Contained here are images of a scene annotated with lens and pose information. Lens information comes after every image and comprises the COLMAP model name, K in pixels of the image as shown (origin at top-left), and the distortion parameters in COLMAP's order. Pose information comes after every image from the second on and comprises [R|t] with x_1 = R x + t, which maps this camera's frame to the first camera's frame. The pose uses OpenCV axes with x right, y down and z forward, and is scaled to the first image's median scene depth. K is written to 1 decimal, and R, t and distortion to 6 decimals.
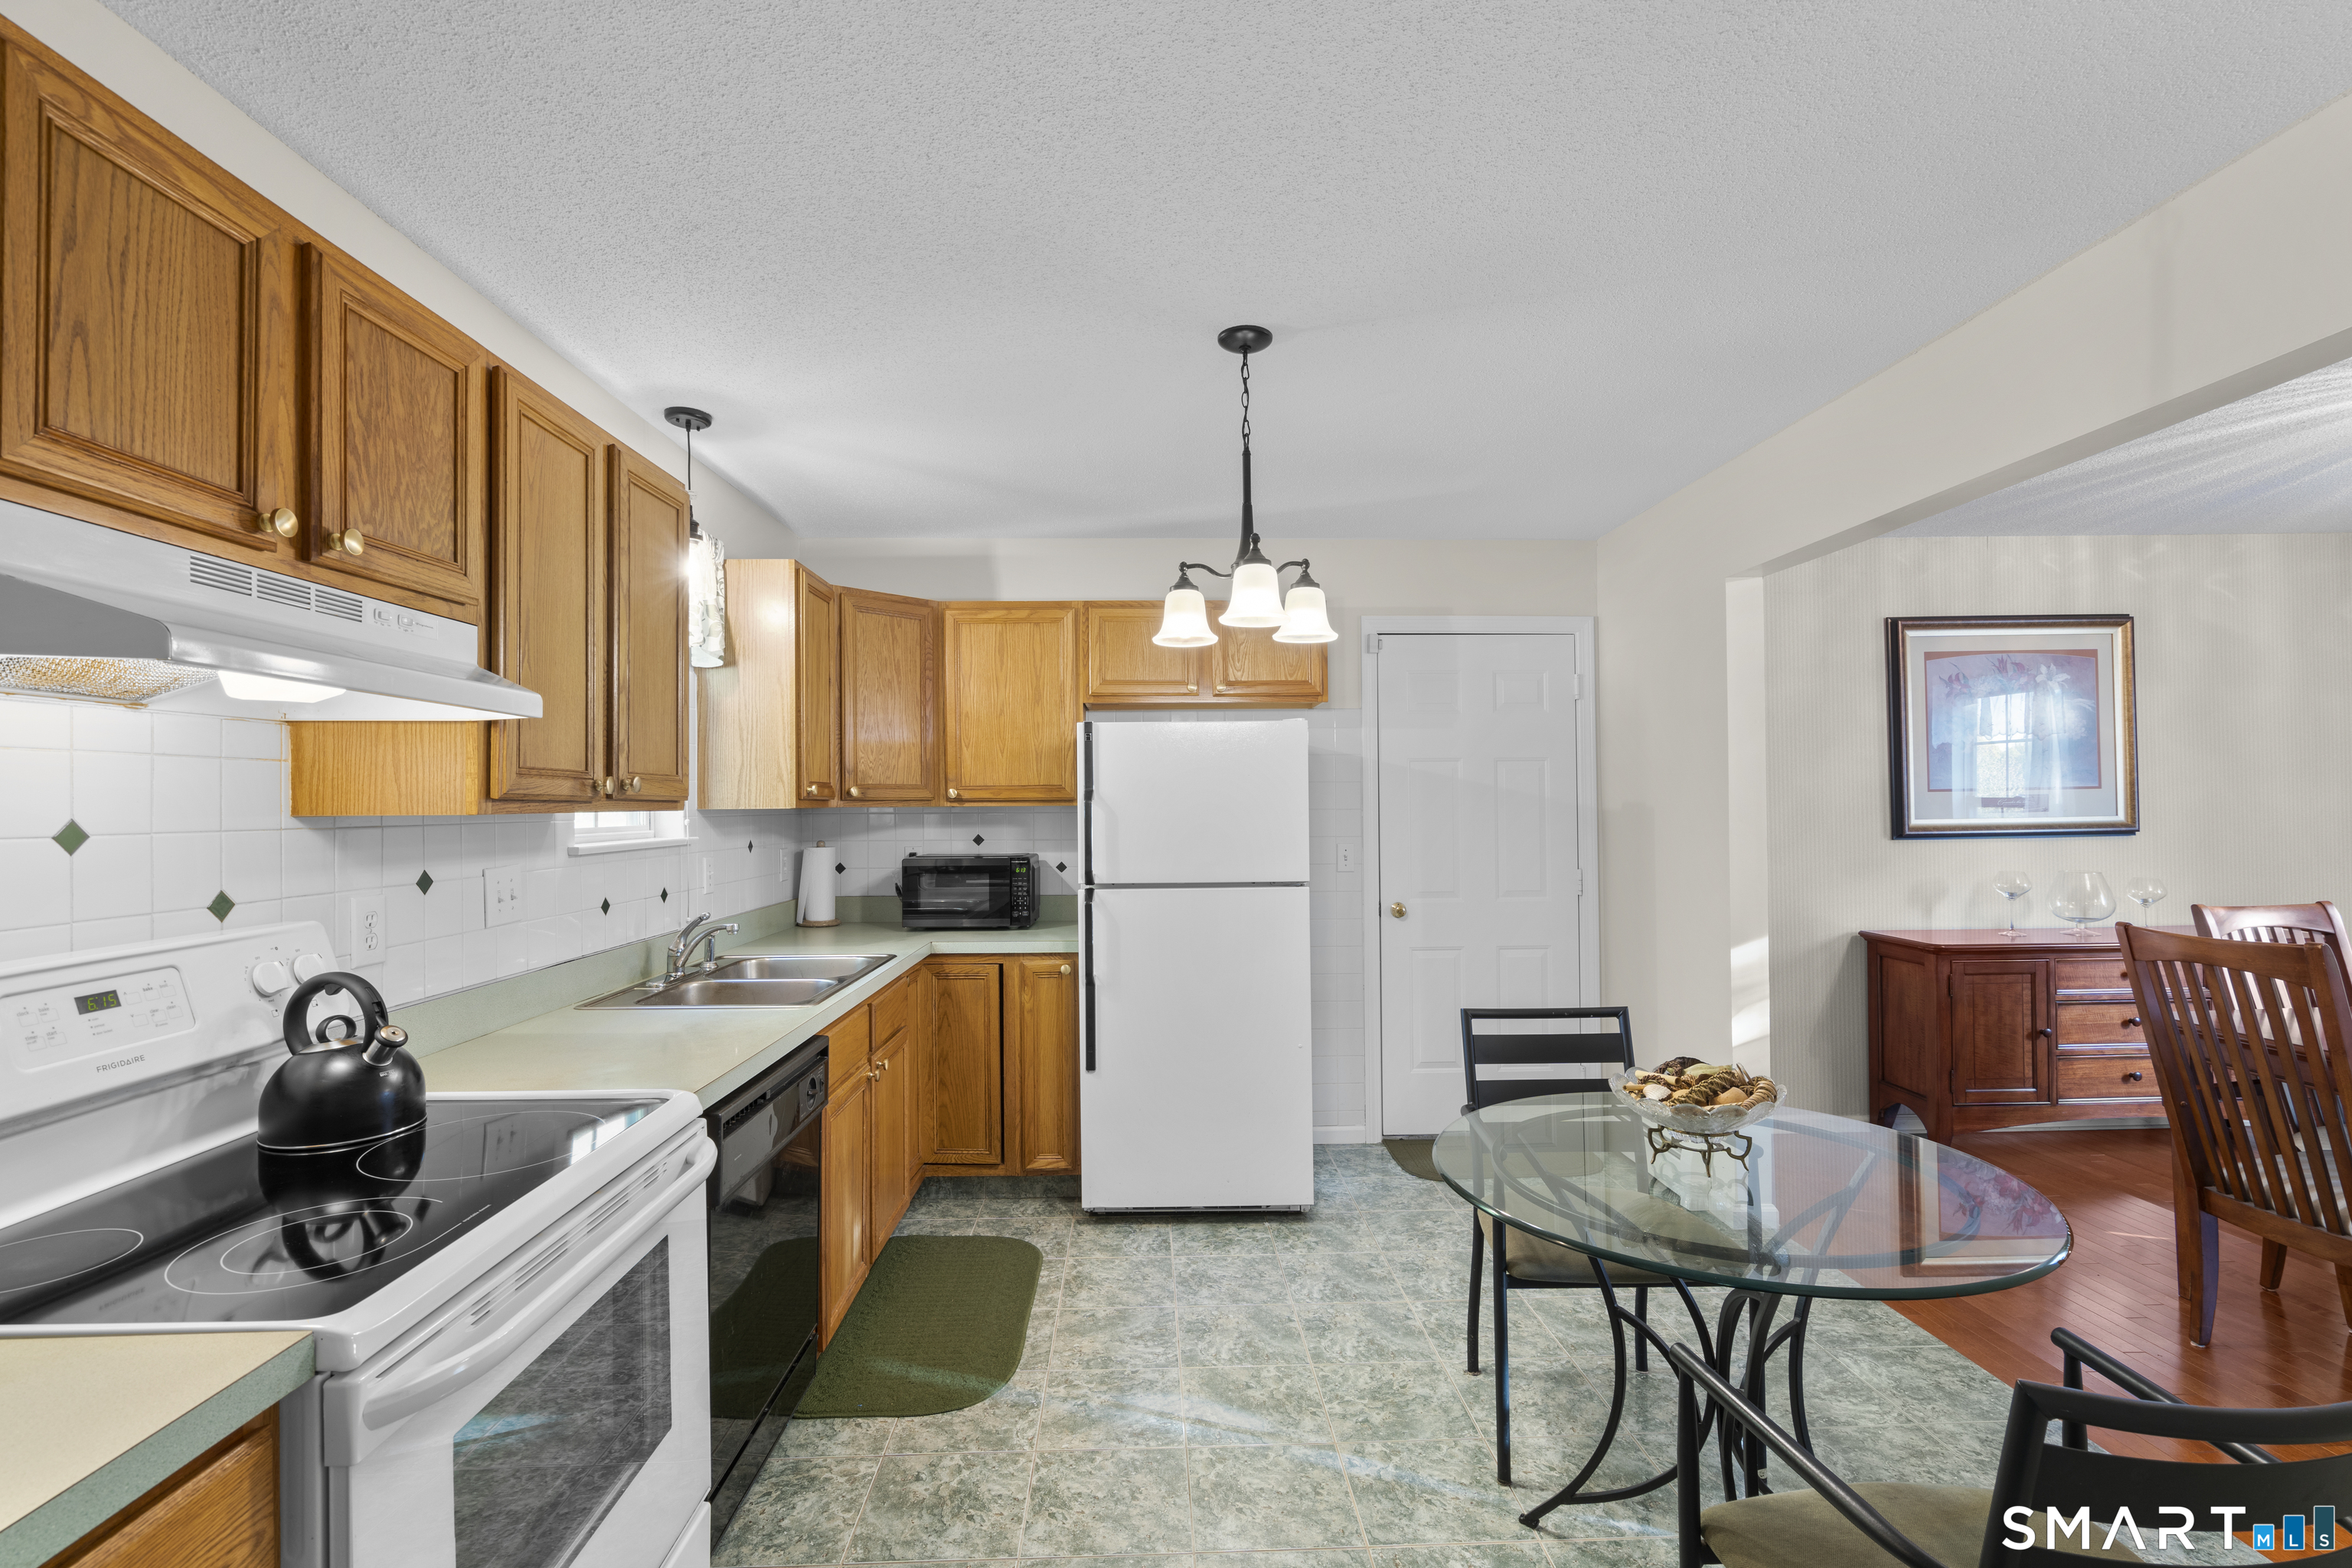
lens RADIAL K [[1050.8, 0, 1175.3], [0, 1050.8, 790.0], [0, 0, 1]] dist [-0.009695, 0.004067]
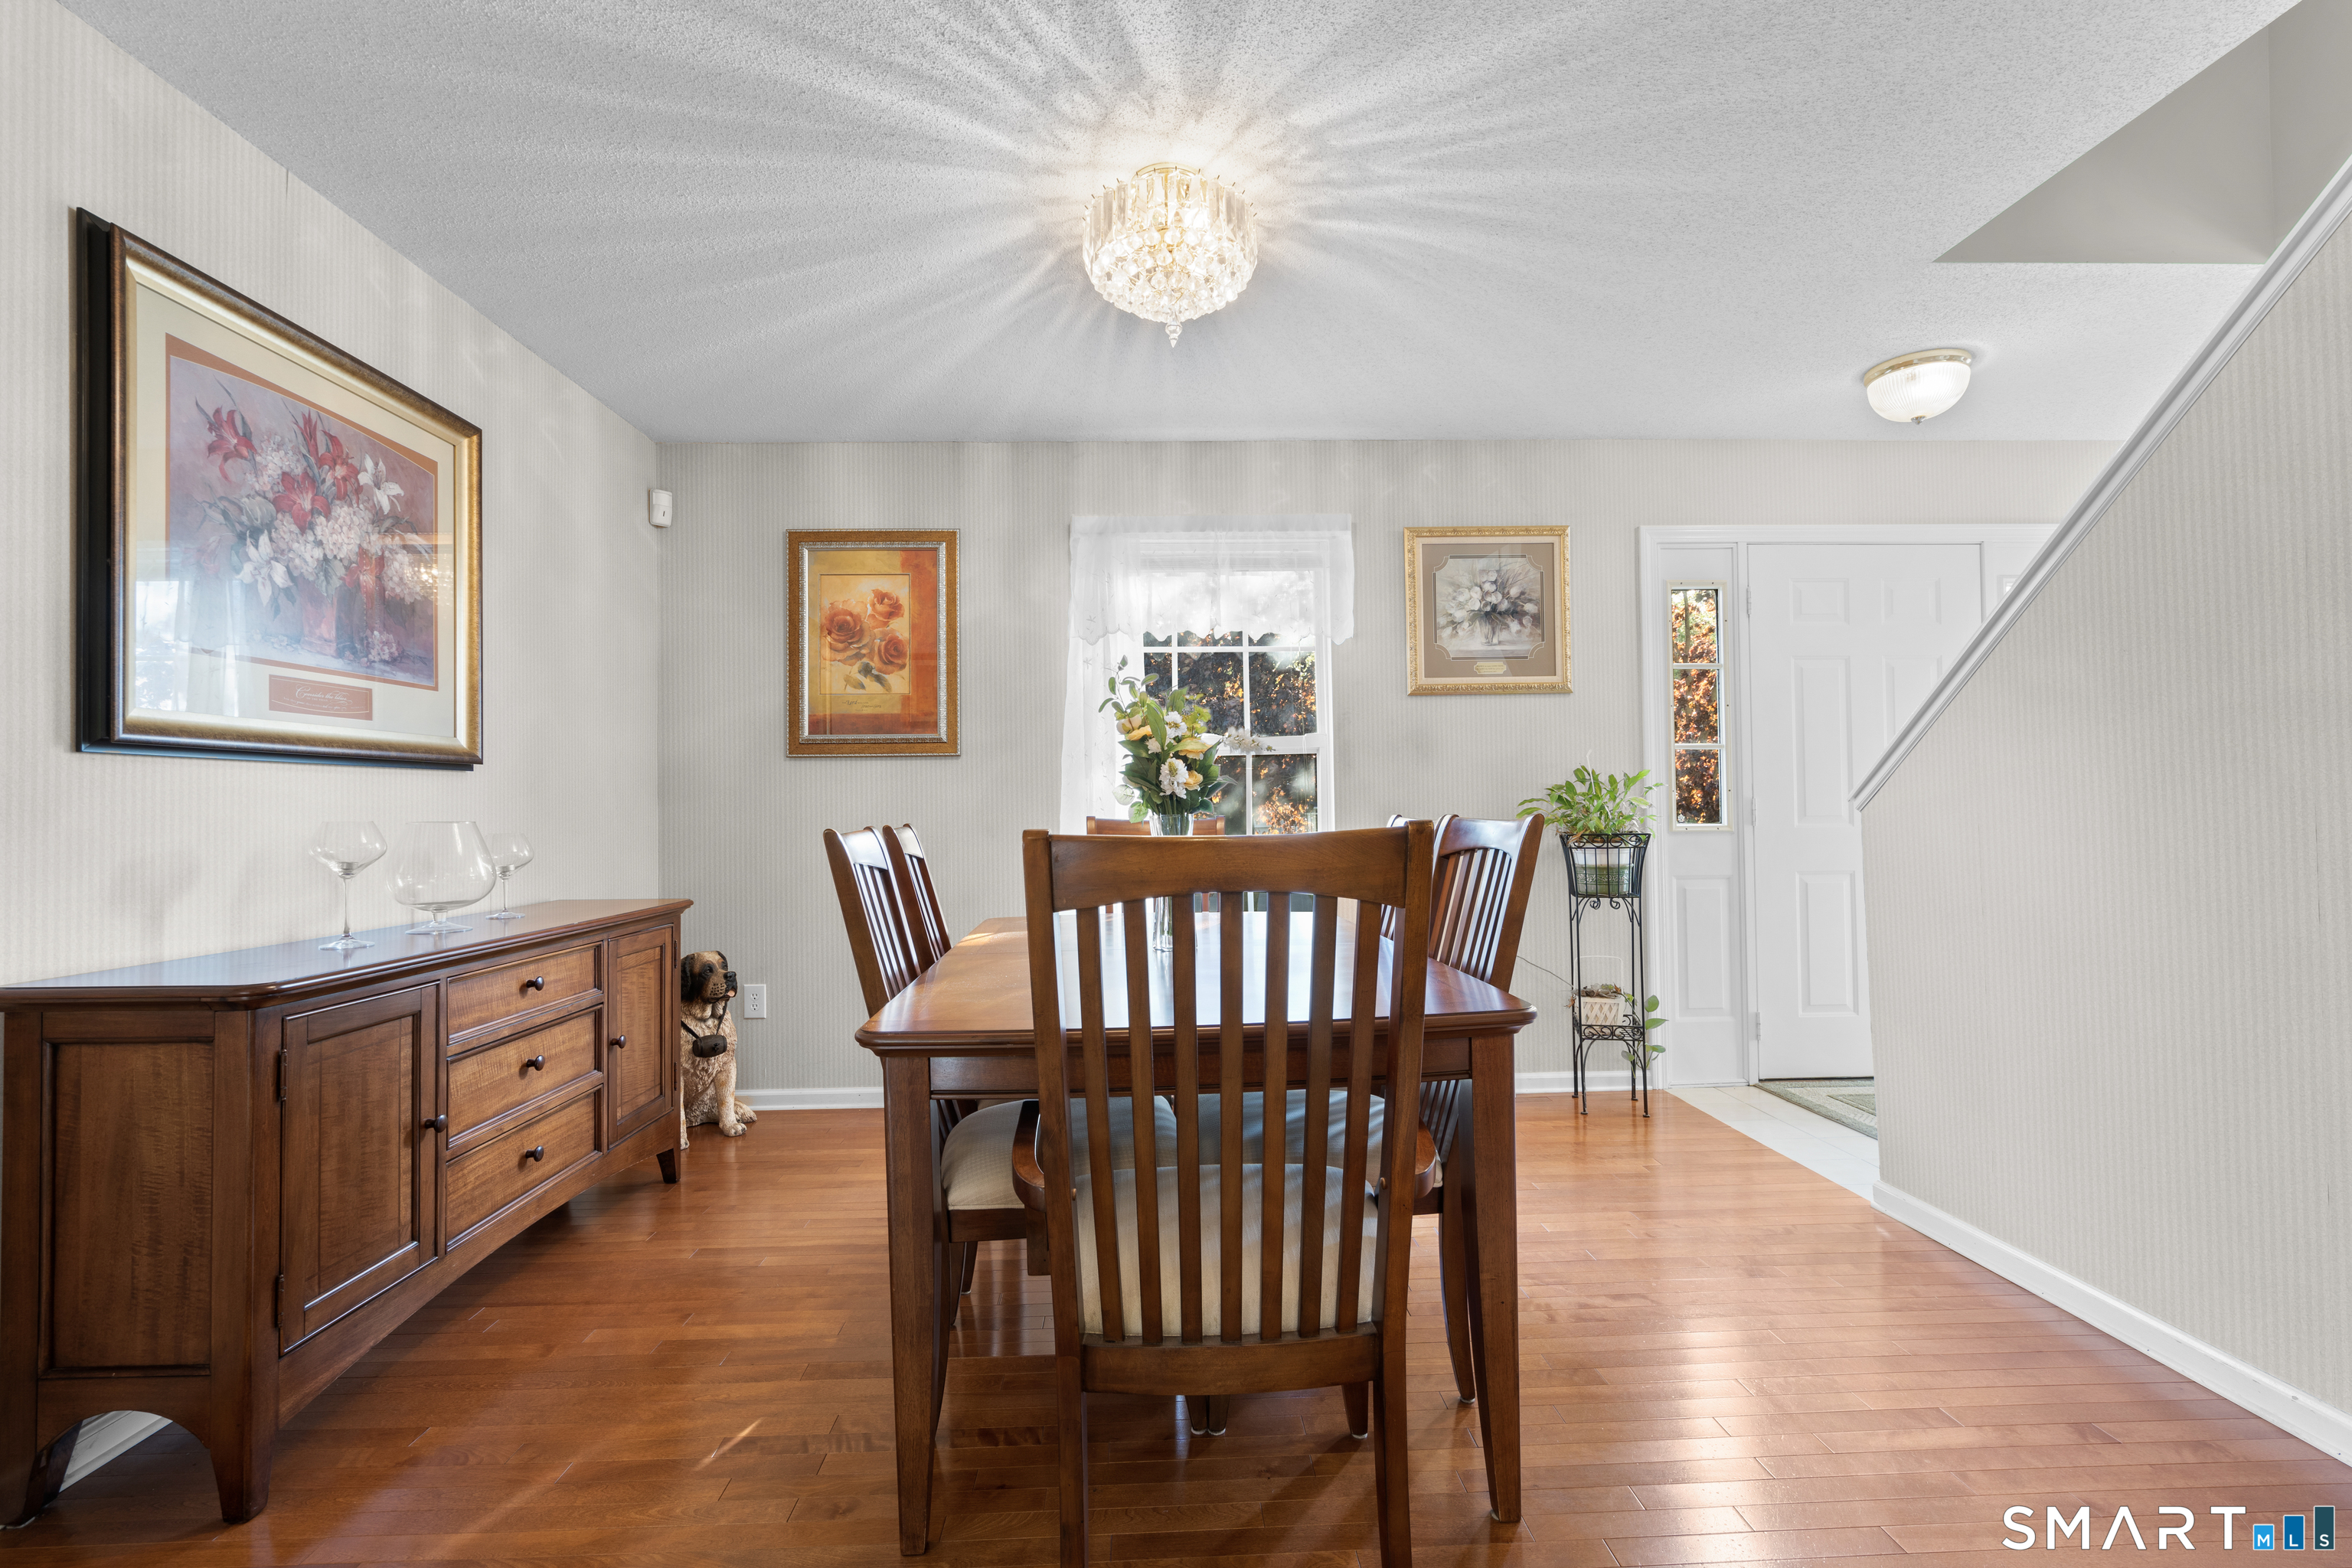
lens RADIAL K [[1046.5, 0, 1172.9], [0, 1046.5, 791.5], [0, 0, 1]] dist [0.002726, 0.000734]
pose [[-0.002219, 0.026902, 0.999636, 0.304729], [-0.004967, 0.999625, -0.026912, 0.079050], [-0.999985, -0.005024, -0.002085, 0.633245]]
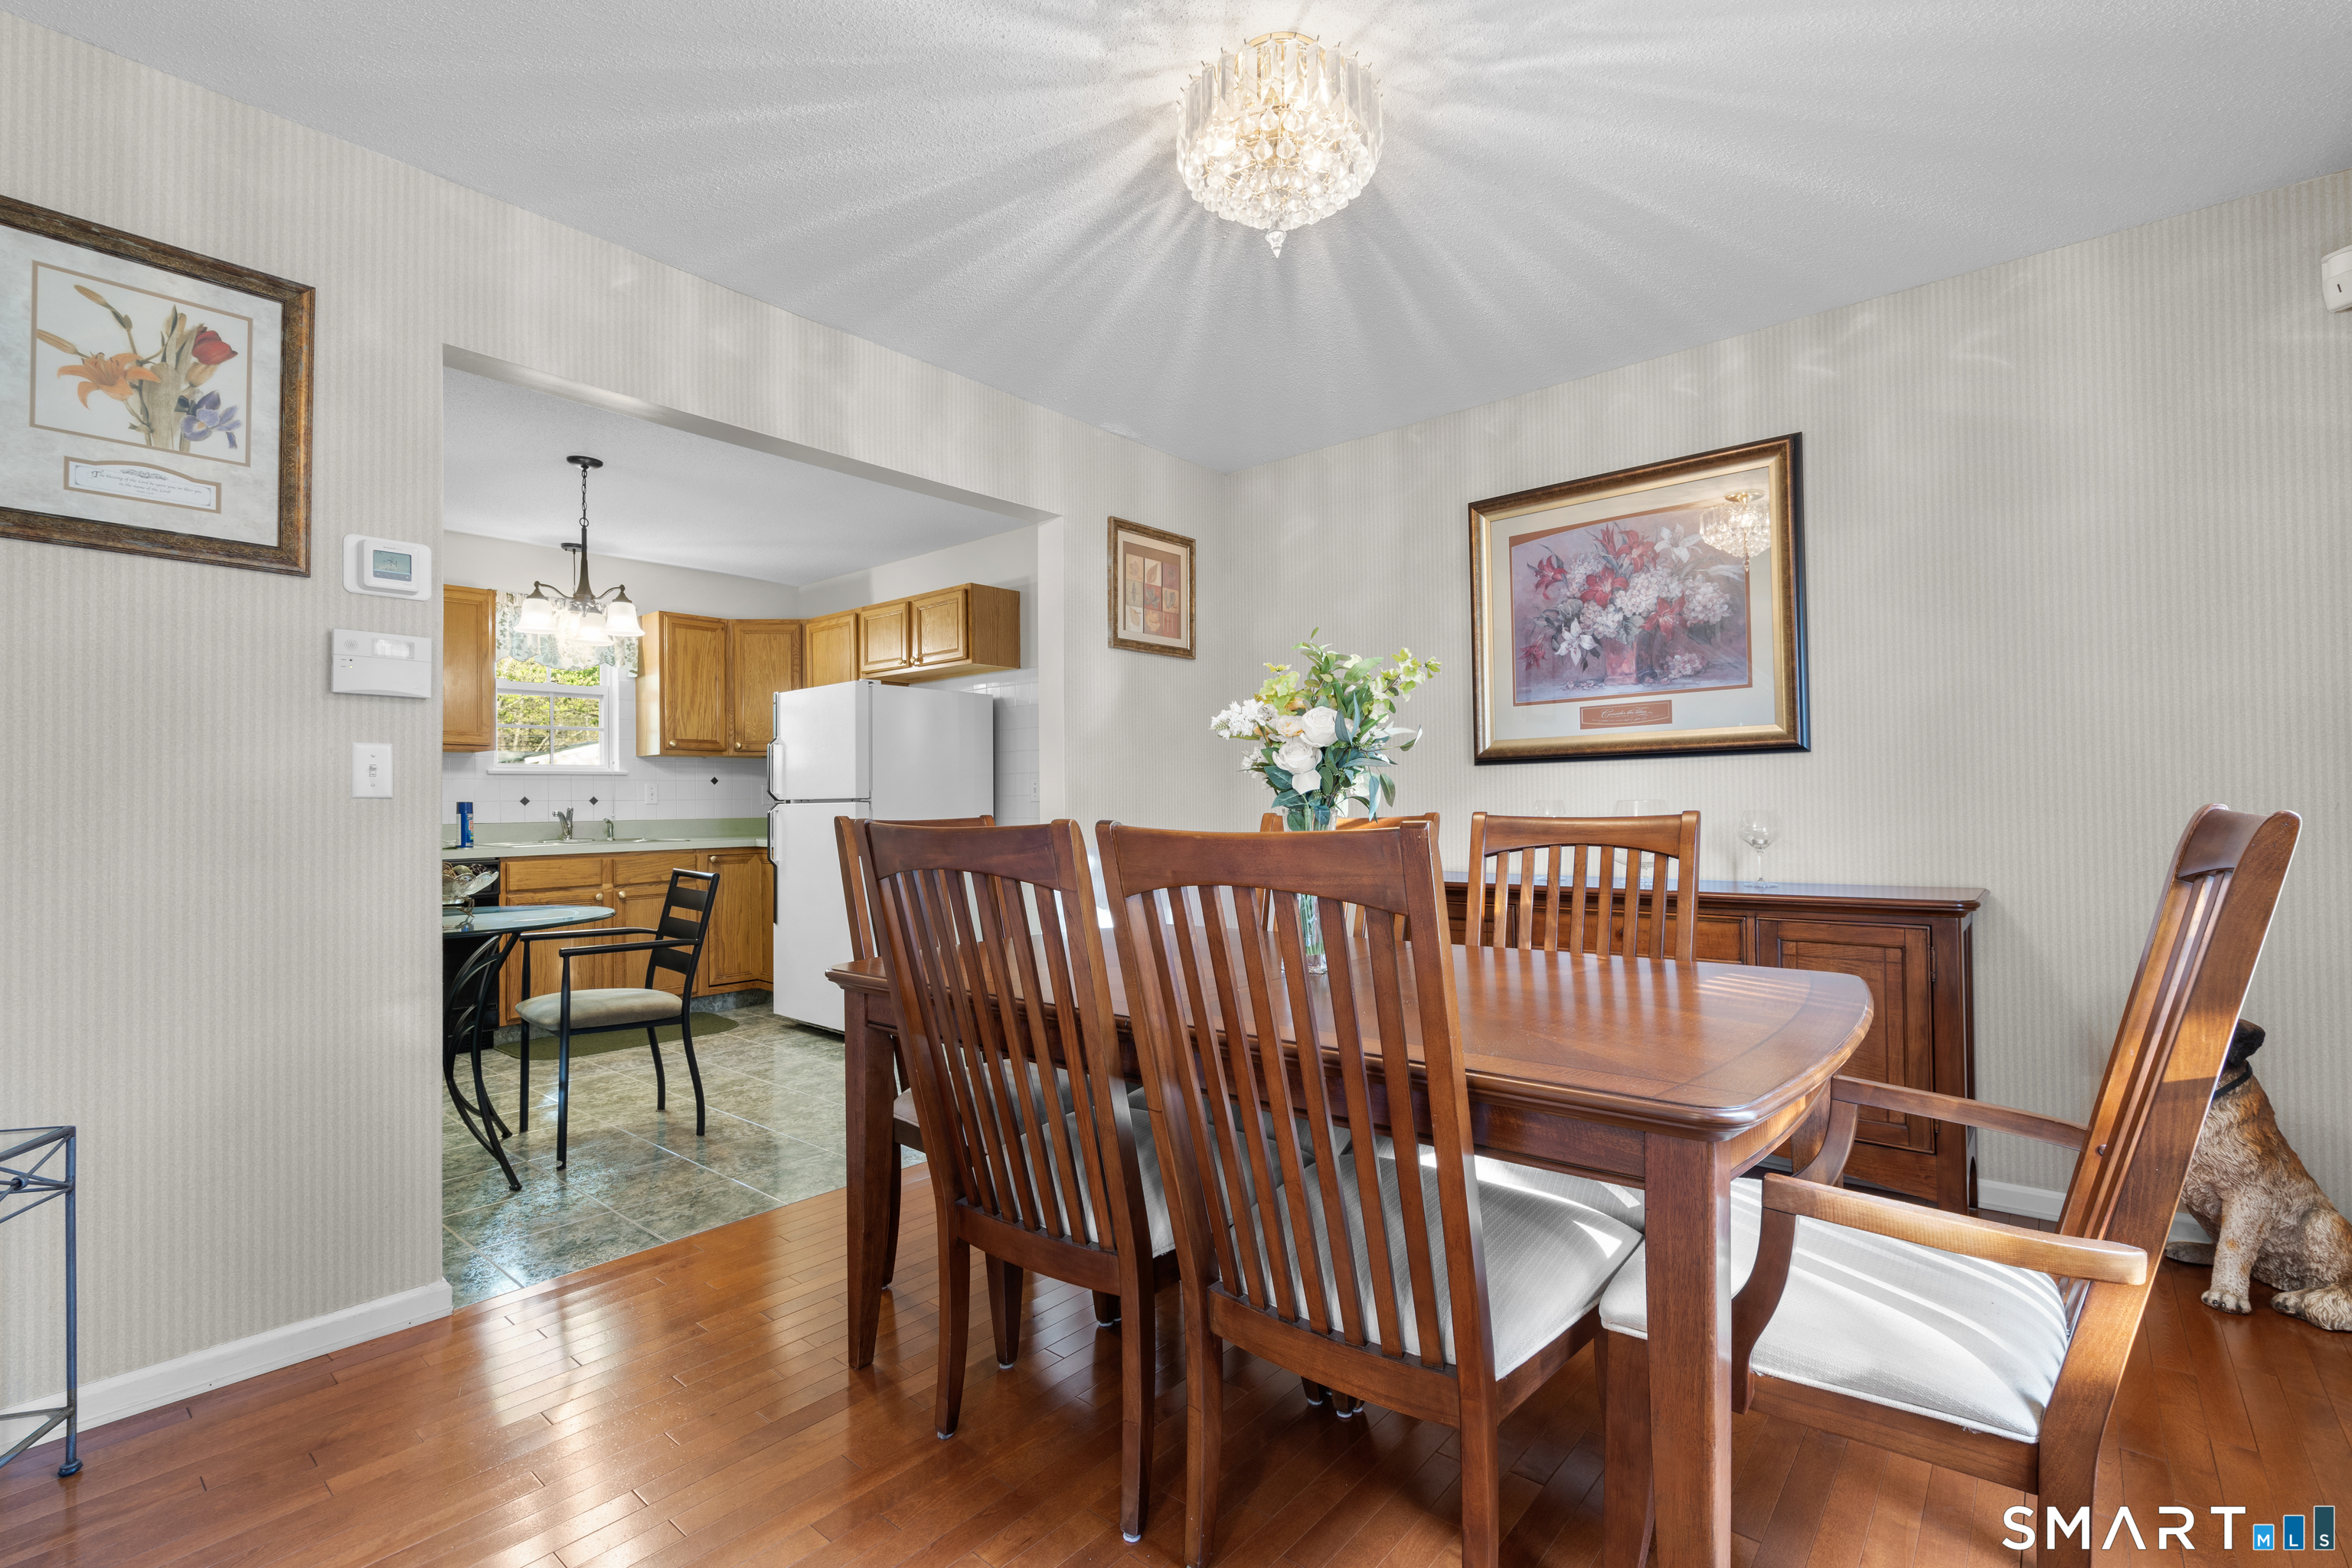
lens RADIAL K [[1050.8, 0, 1175.3], [0, 1050.8, 790.0], [0, 0, 1]] dist [-0.009695, 0.004067]
pose [[0.746313, -0.006528, -0.665563, 1.182596], [0.013566, 0.999893, 0.005405, 0.065471], [0.665456, -0.013063, 0.746322, 0.224278]]
